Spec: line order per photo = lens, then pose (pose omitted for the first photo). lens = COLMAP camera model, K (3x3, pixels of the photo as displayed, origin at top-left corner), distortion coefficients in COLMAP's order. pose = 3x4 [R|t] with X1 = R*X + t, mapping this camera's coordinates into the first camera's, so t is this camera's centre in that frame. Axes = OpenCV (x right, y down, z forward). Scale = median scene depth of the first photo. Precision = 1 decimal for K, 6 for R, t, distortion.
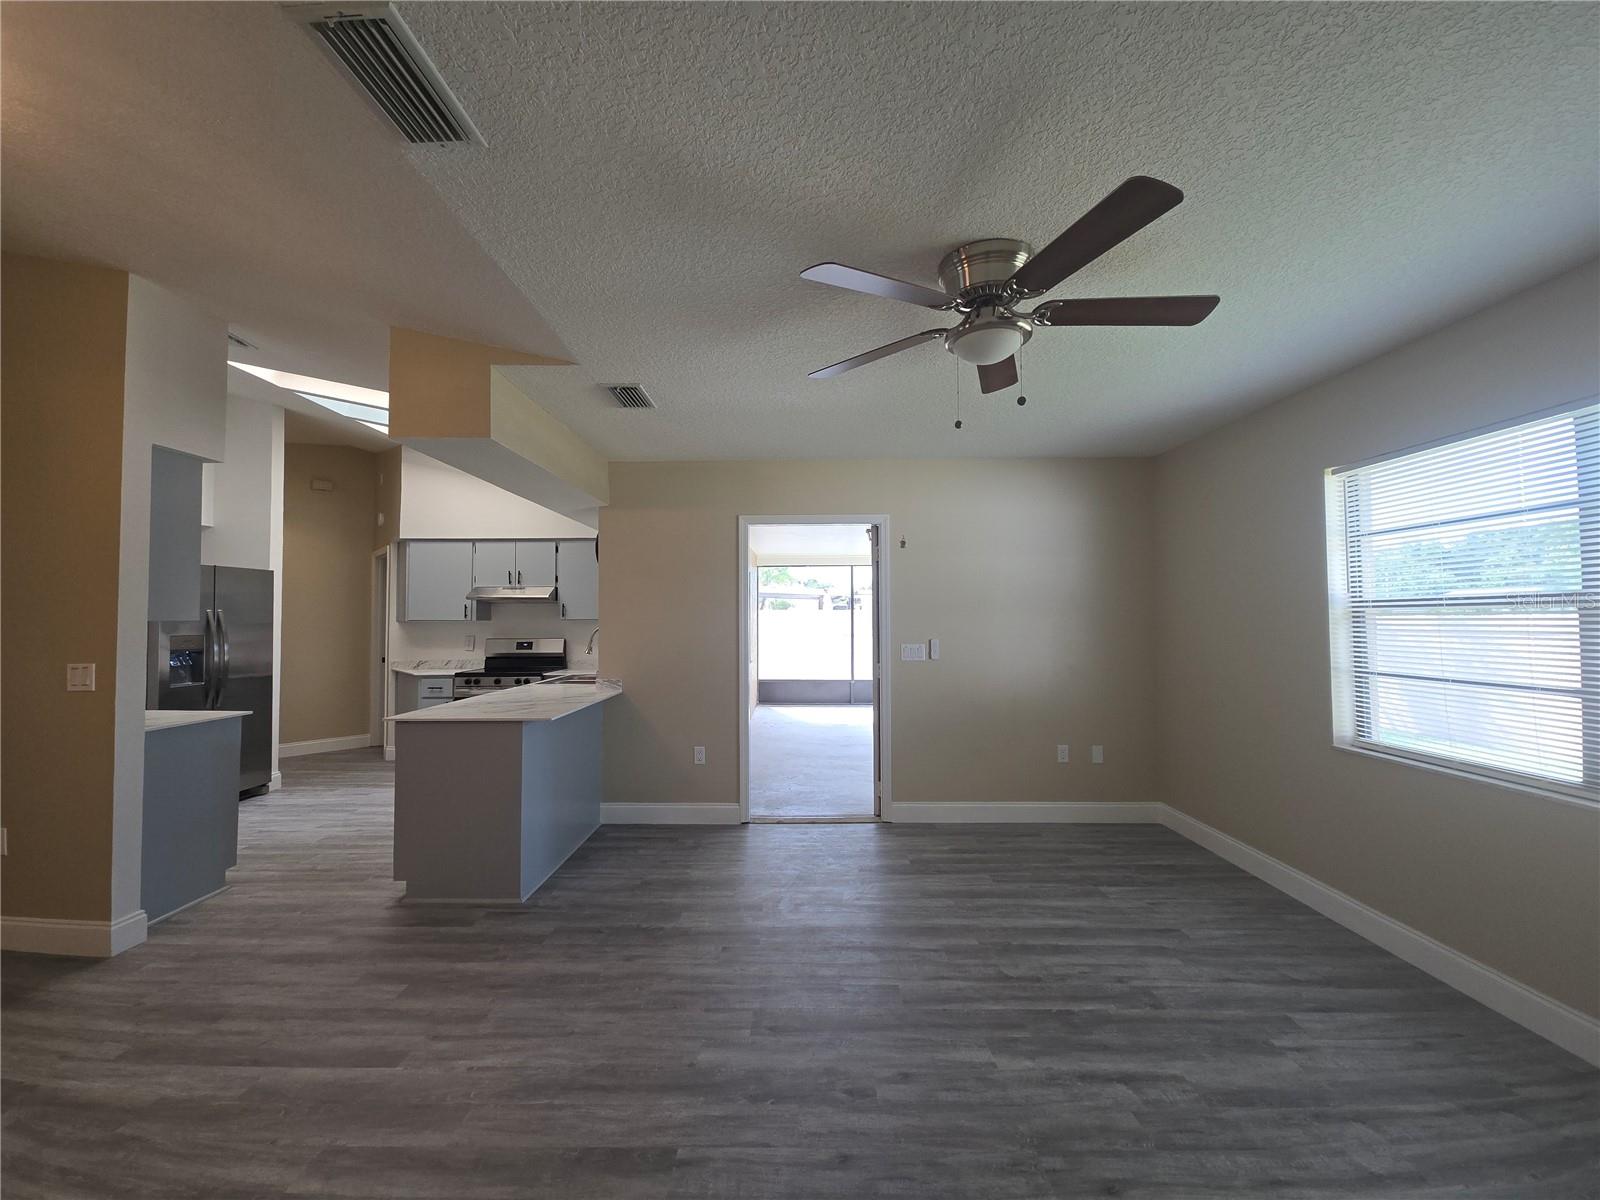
lens RADIAL K [[647.9, 0, 788.5], [0, 647.9, 597.2], [0, 0, 1]] dist [0.018584, -0.012259]
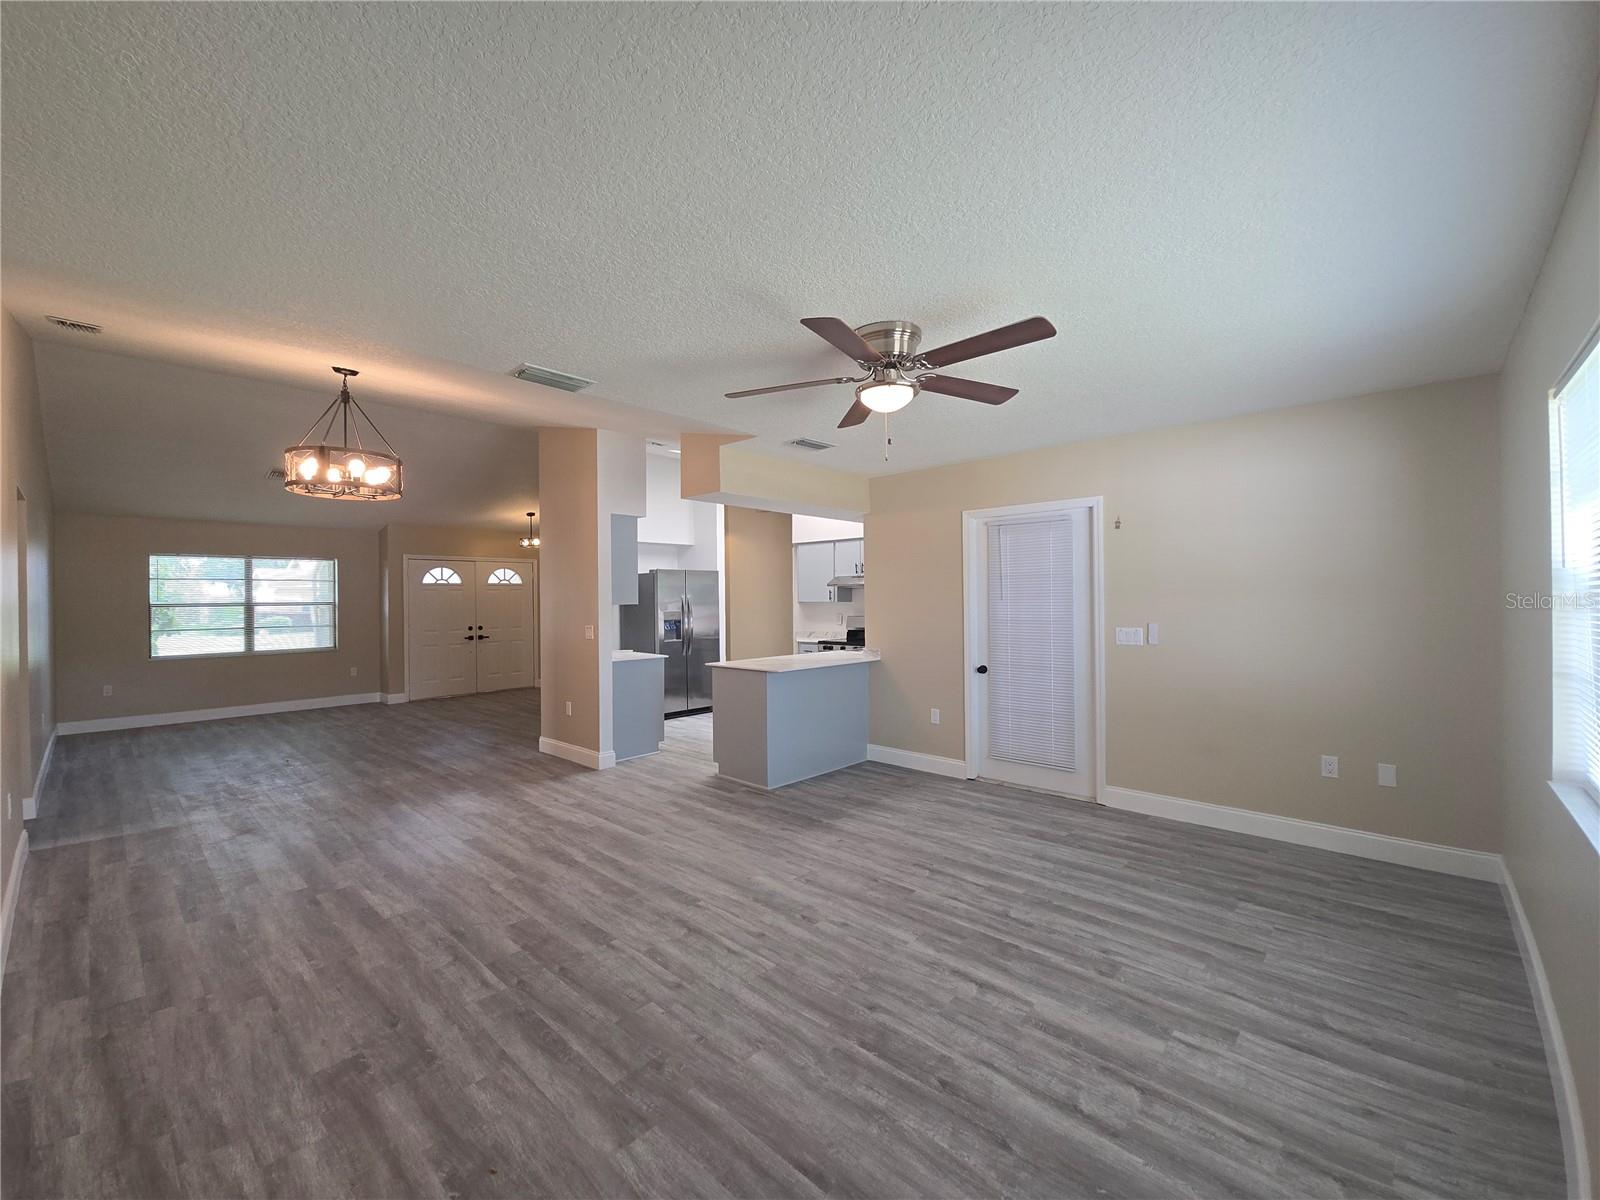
lens RADIAL K [[647.9, 0, 788.5], [0, 647.9, 597.2], [0, 0, 1]] dist [0.018584, -0.012259]
pose [[0.738107, -0.006613, -0.674651, 0.718556], [0.030521, 0.999256, 0.023598, -0.016782], [0.673993, -0.038009, 0.737760, -0.077626]]
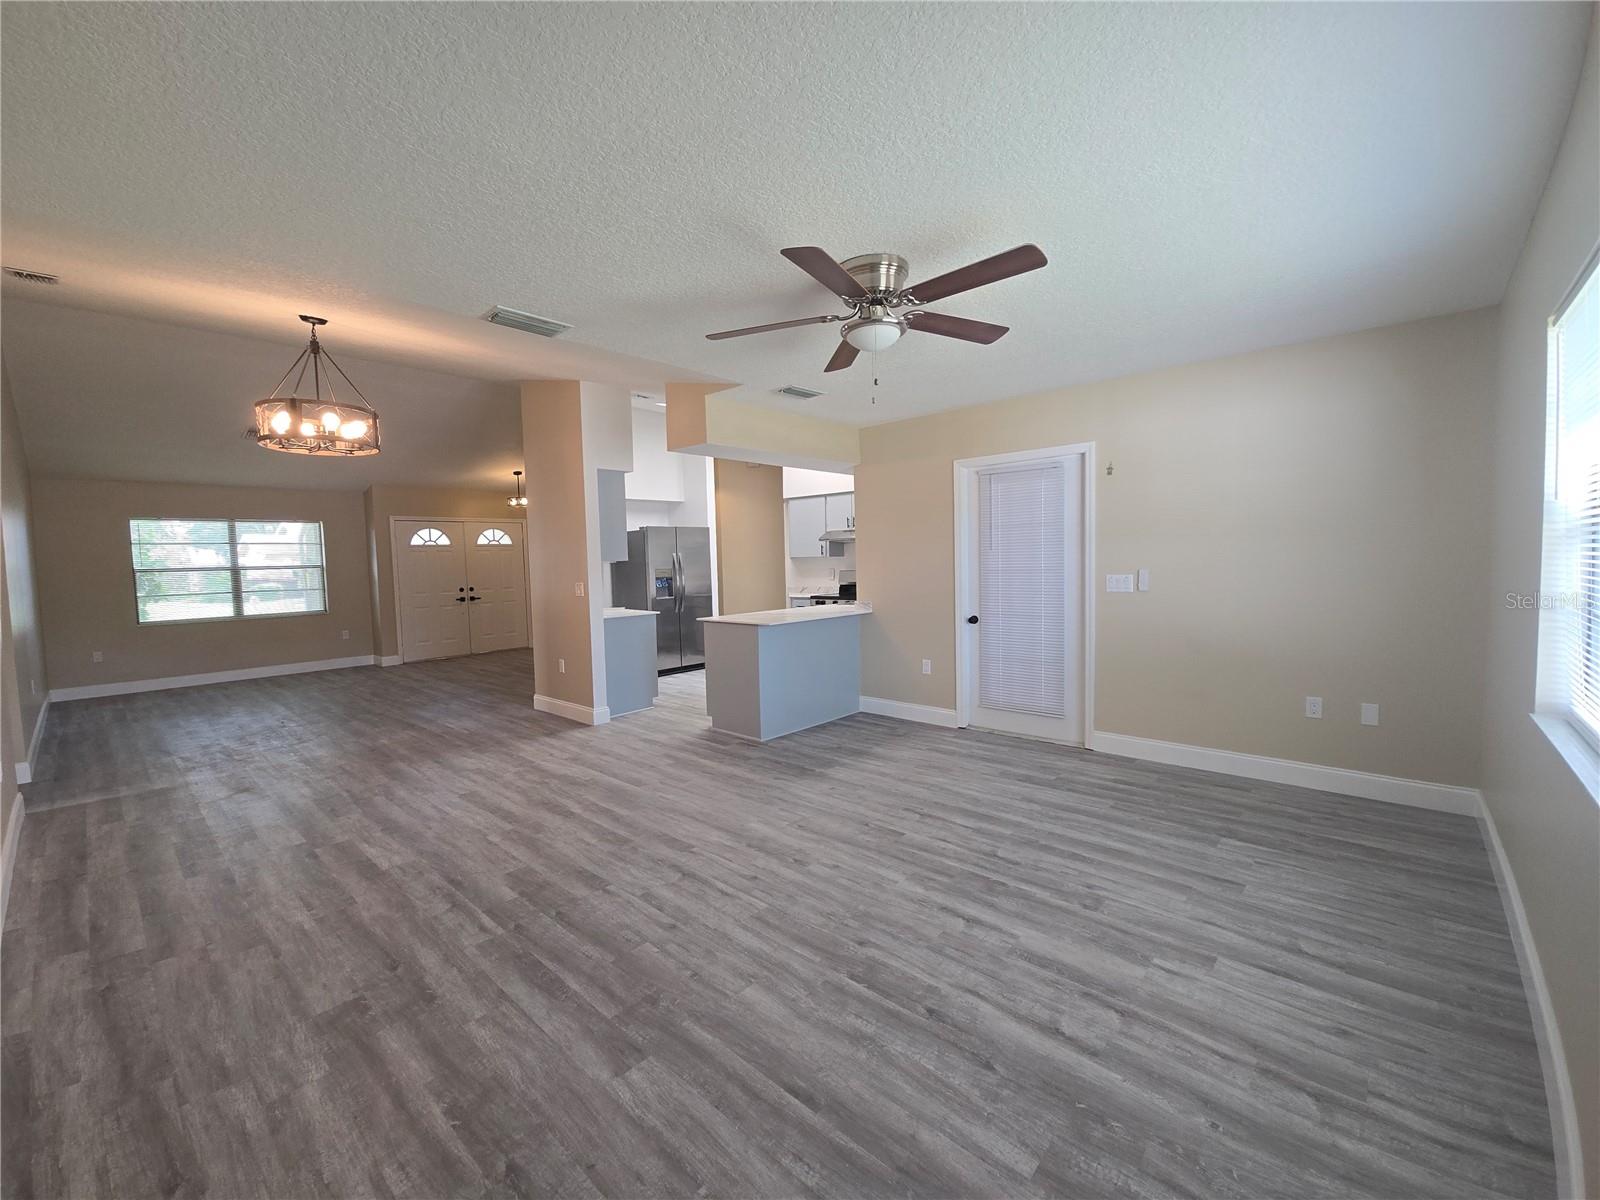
lens RADIAL K [[647.9, 0, 788.5], [0, 647.9, 597.2], [0, 0, 1]] dist [0.018584, -0.012259]
pose [[0.743945, 0.024319, -0.667798, 0.719464], [0.045443, 0.995183, 0.086866, -0.000546], [0.666694, -0.094970, 0.739256, -0.064334]]
